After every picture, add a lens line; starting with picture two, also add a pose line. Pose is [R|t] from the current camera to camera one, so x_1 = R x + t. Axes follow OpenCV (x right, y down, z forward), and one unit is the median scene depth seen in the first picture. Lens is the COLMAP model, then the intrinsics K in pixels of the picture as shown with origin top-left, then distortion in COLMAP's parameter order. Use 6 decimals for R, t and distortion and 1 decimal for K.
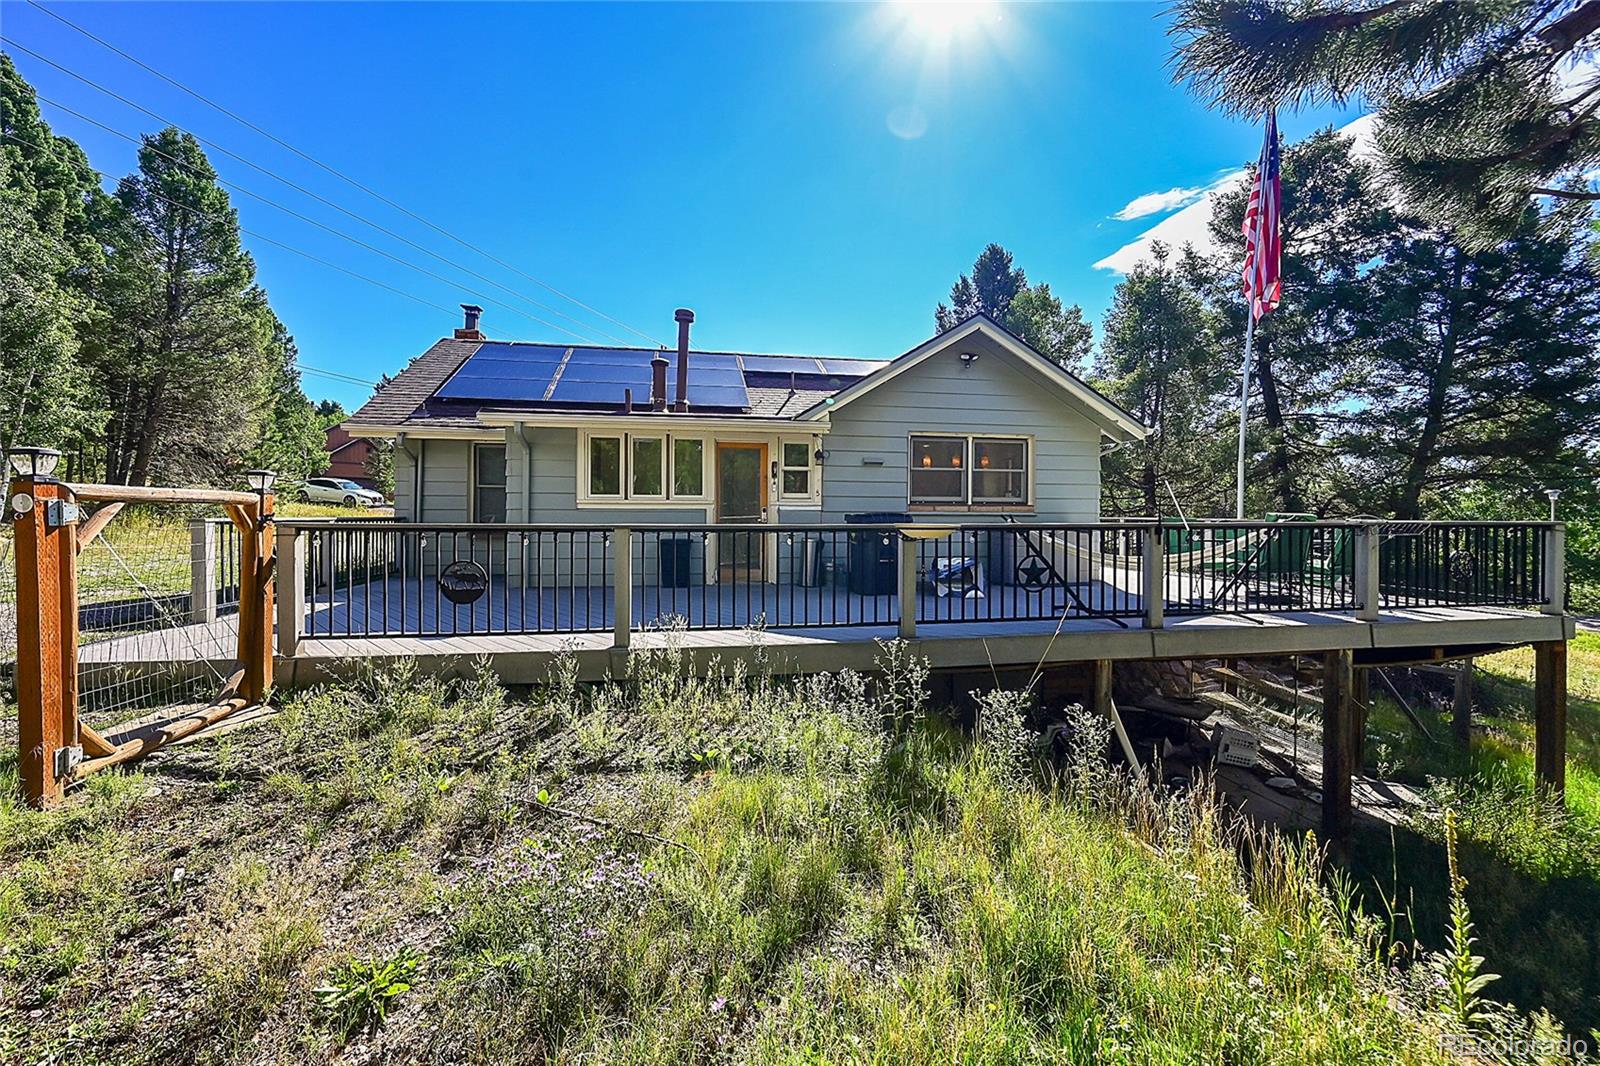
lens RADIAL K [[653.5, 0, 800.0], [0, 653.5, 533.0], [0, 0, 1]] dist [0.000106, -0.000101]
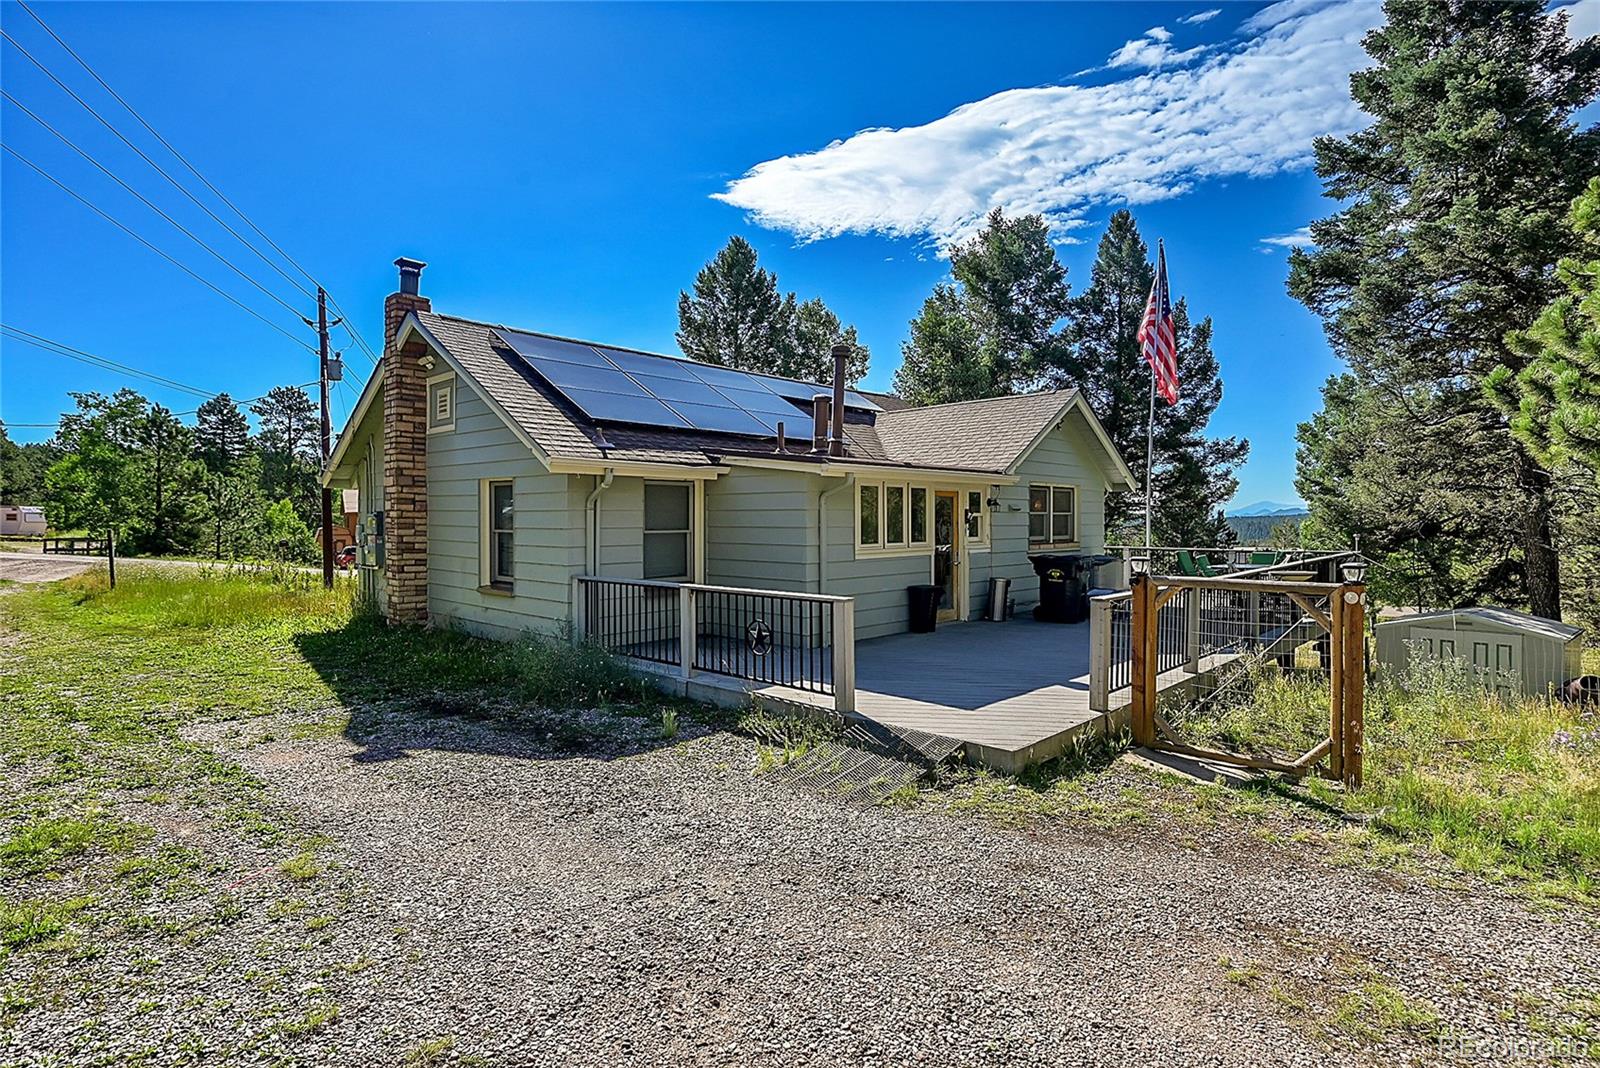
lens RADIAL K [[814.8, 0, 800.0], [0, 814.8, 534.0], [0, 0, 1]] dist [-0.001300, -0.000162]
pose [[0.807343, -0.017527, 0.589823, -1.047154], [0.020995, 0.999779, 0.000970, -0.074420], [-0.589709, 0.011600, 0.807532, 0.075584]]
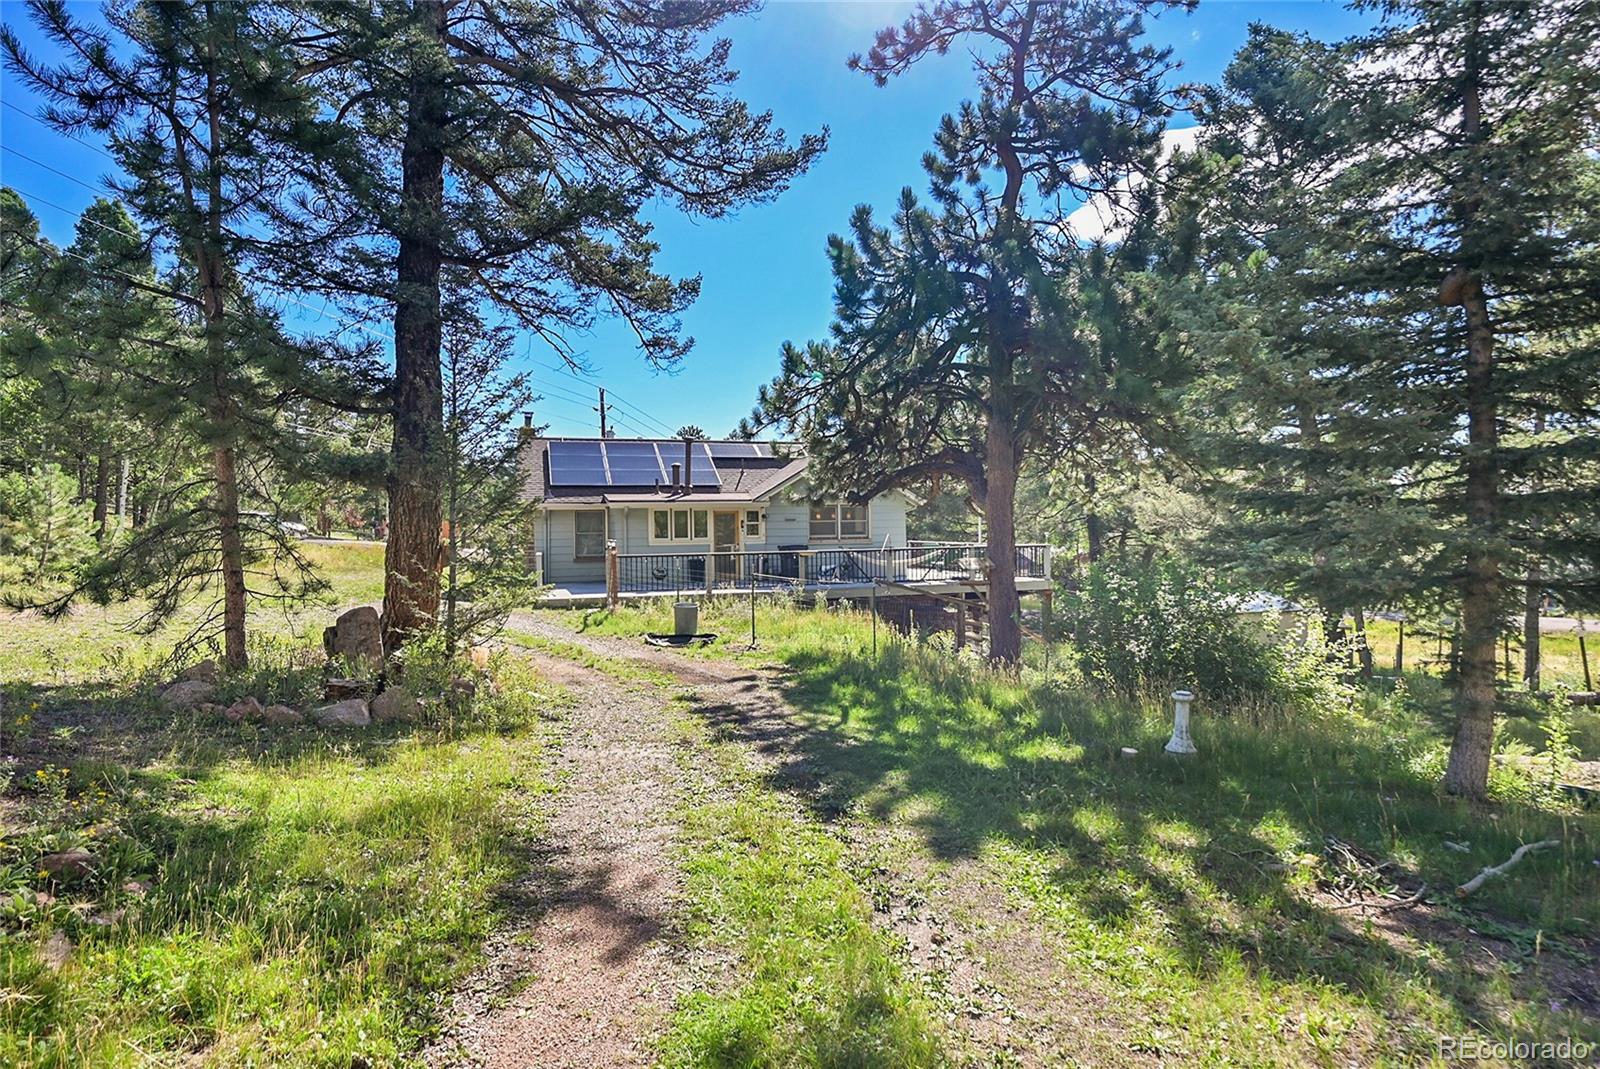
lens RADIAL K [[855.6, 0, 800.0], [0, 855.6, 534.5], [0, 0, 1]] dist [0.000258, 0.000008]
pose [[0.993099, -0.015865, 0.116204, -0.169516], [0.017895, 0.999705, -0.016447, -0.016762], [-0.115909, 0.018413, 0.993089, -1.654487]]
